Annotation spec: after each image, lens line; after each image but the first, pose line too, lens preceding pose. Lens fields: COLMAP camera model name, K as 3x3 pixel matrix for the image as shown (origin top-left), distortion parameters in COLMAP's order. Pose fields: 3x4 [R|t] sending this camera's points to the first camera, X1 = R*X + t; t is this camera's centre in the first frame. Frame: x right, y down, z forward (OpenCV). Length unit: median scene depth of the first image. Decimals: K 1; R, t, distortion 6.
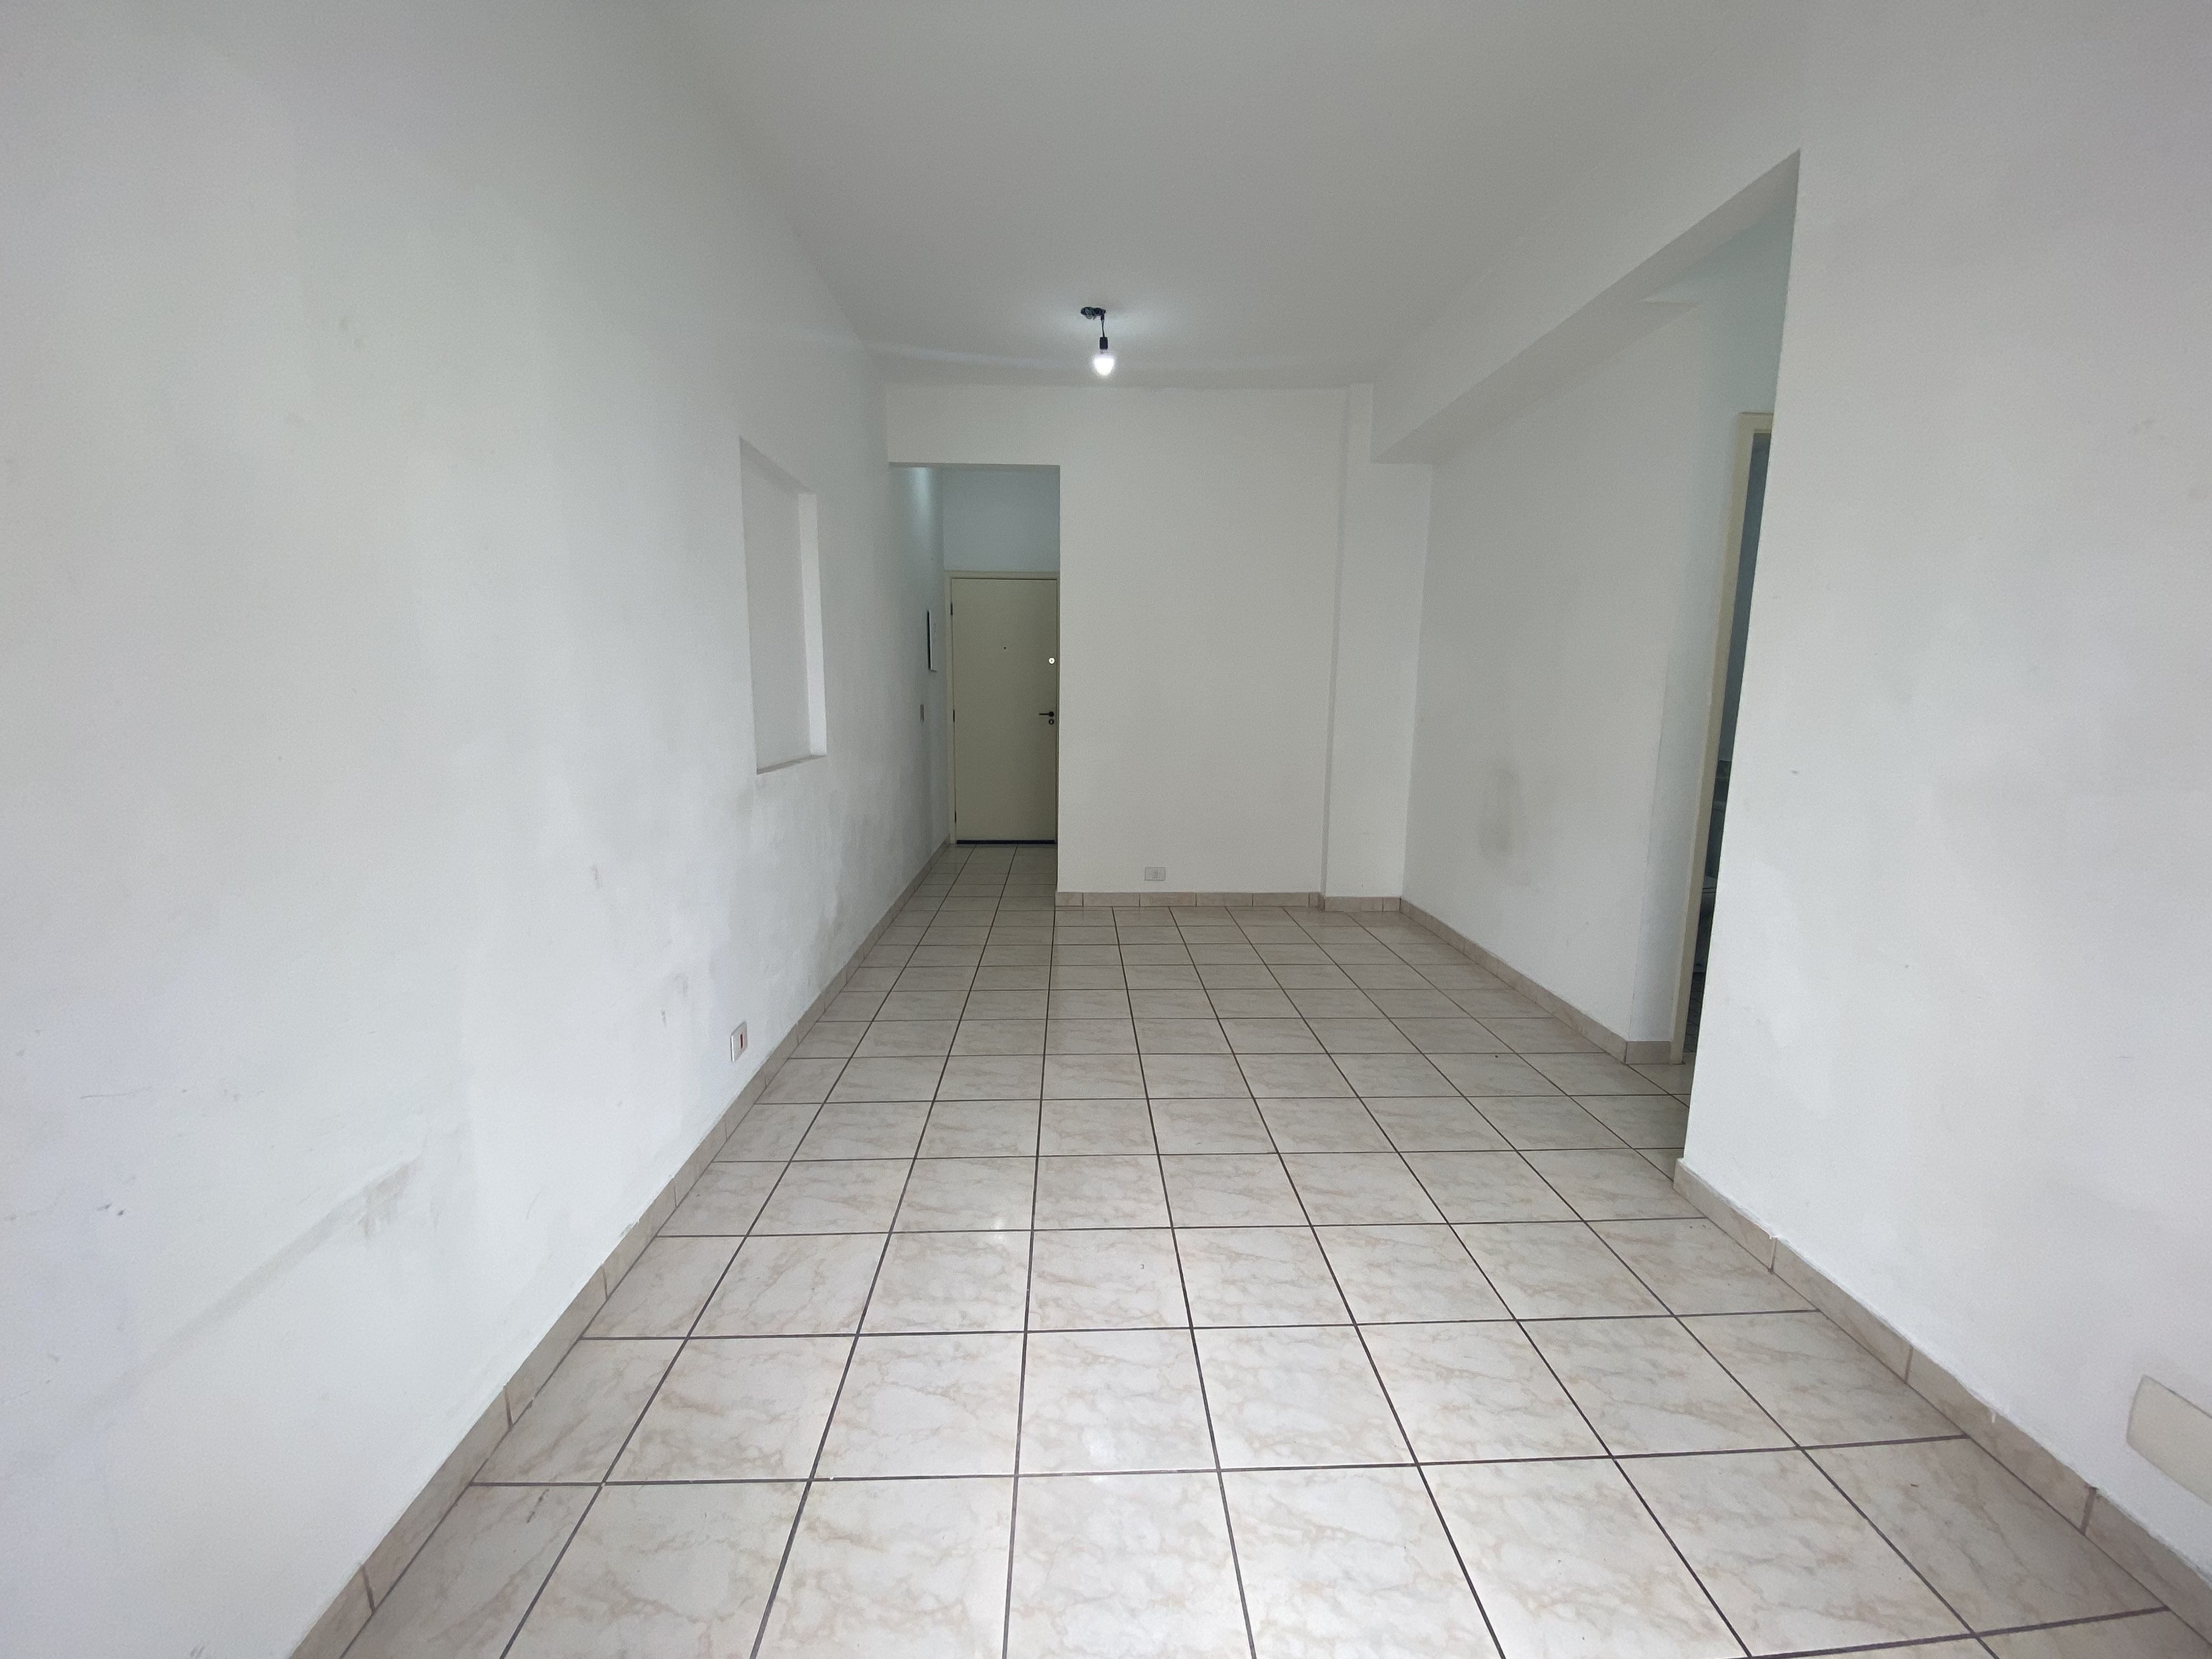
lens RADIAL K [[911.9, 0, 1107.3], [0, 911.9, 830.5], [0, 0, 1]] dist [-0.000377, -0.000399]
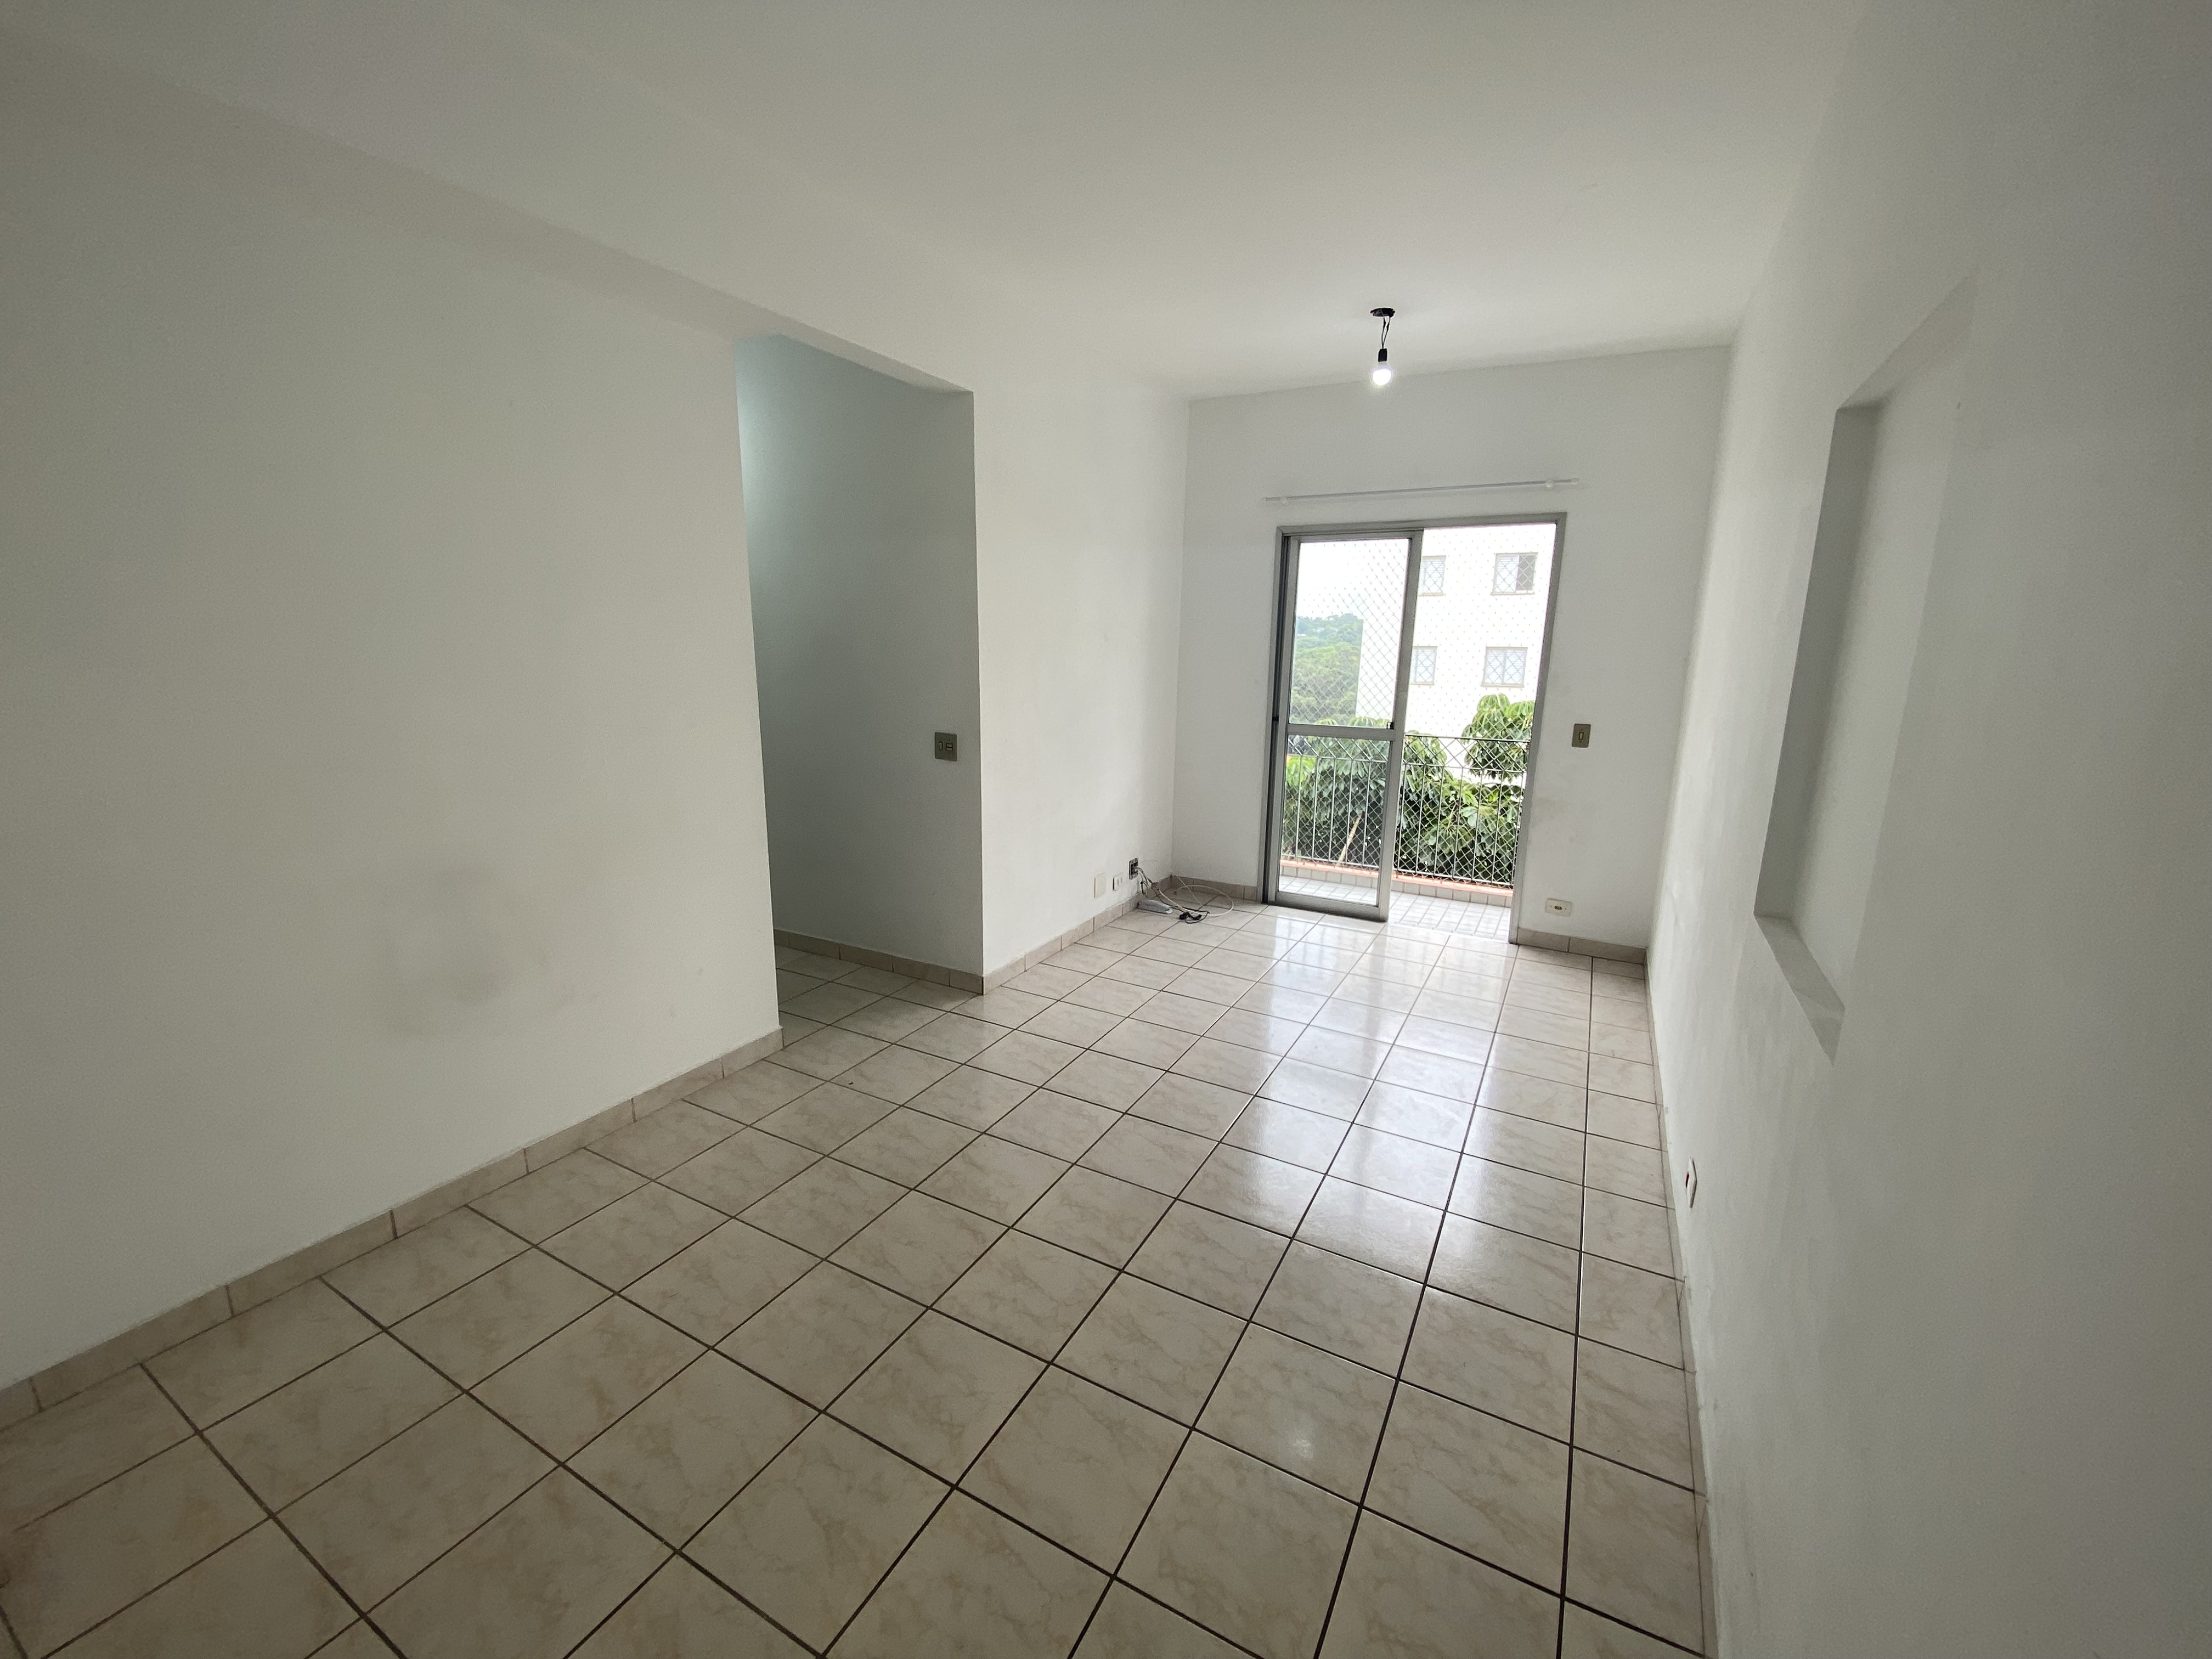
lens RADIAL K [[911.9, 0, 1095.6], [0, 911.9, 828.5], [0, 0, 1]] dist [-0.000377, -0.000399]
pose [[-0.859397, -0.124185, 0.495998, -0.260485], [0.062446, 0.937304, 0.342873, -0.336675], [-0.507481, 0.325637, -0.797762, 1.562356]]
